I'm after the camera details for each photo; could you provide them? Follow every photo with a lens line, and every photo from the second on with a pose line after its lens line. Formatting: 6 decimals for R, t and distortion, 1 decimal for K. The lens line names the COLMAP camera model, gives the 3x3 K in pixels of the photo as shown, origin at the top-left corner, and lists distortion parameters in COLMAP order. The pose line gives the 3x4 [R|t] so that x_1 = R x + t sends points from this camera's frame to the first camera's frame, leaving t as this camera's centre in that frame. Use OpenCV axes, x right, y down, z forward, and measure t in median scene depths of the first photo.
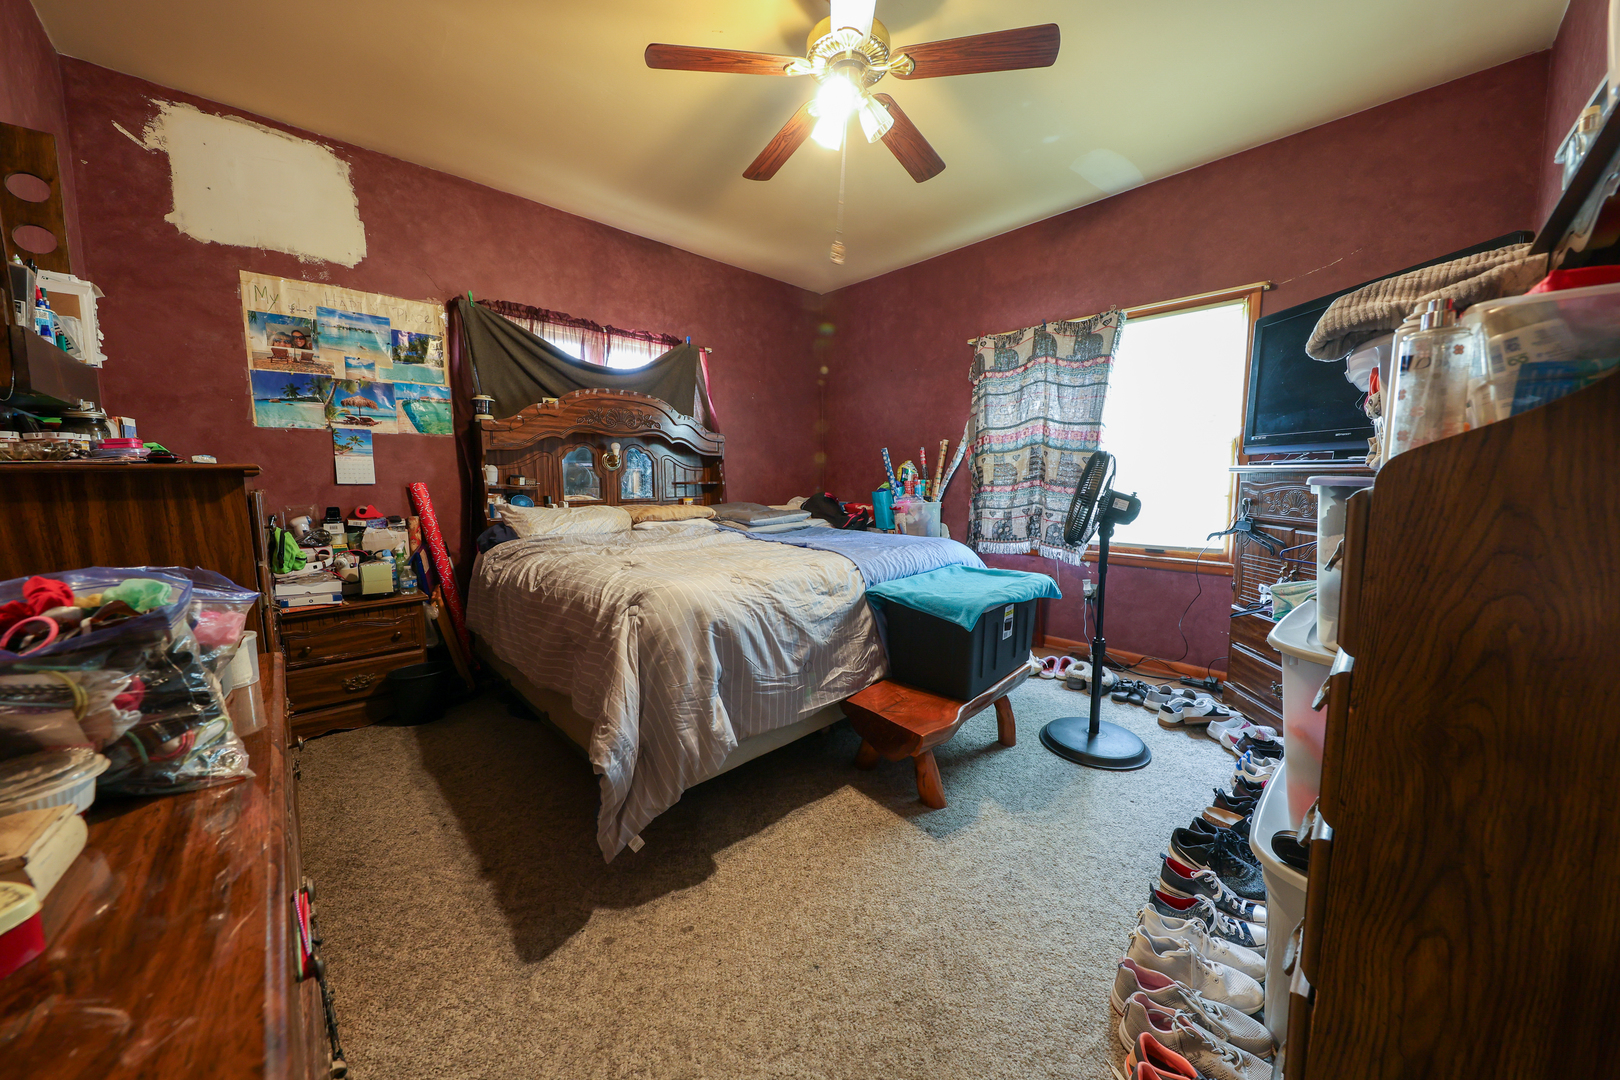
lens RADIAL K [[582.7, 0, 810.2], [0, 582.7, 538.6], [0, 0, 1]] dist [0.000277, -0.000309]
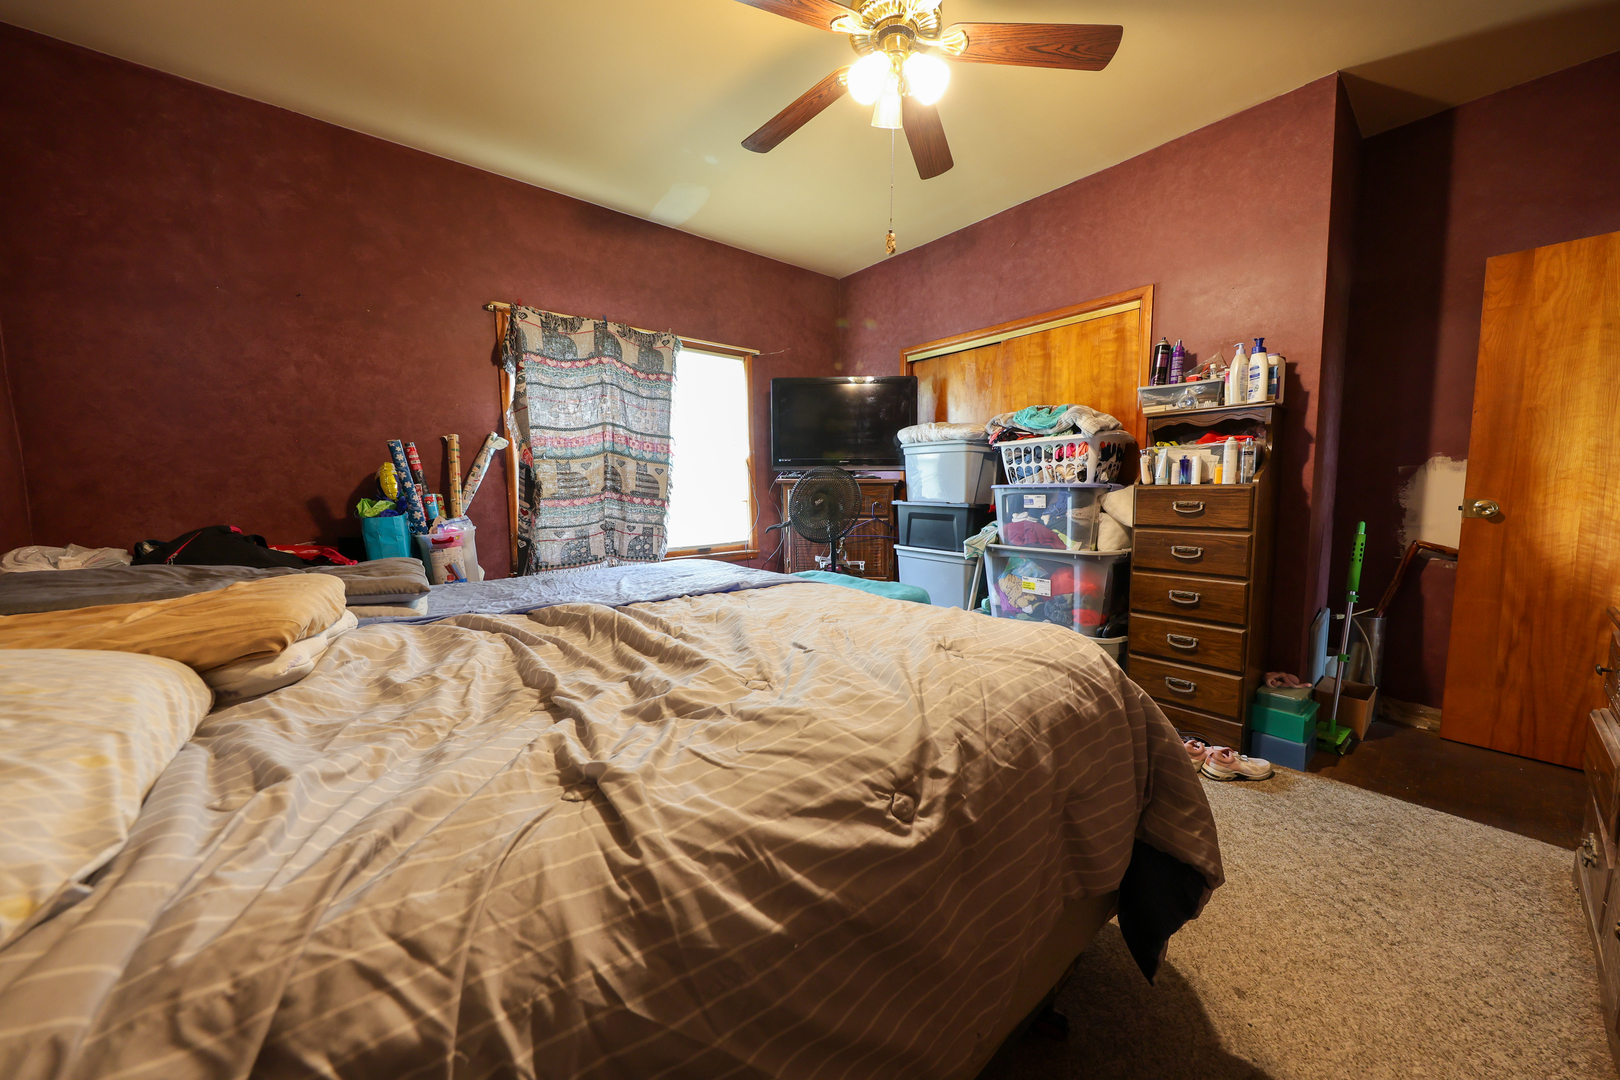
lens RADIAL K [[582.7, 0, 810.7], [0, 582.7, 535.9], [0, 0, 1]] dist [0.000277, -0.000309]
pose [[0.024086, -0.087667, 0.995859, -0.527095], [0.107635, 0.990584, 0.084599, -0.076908], [-0.993899, 0.105152, 0.033296, 0.679915]]
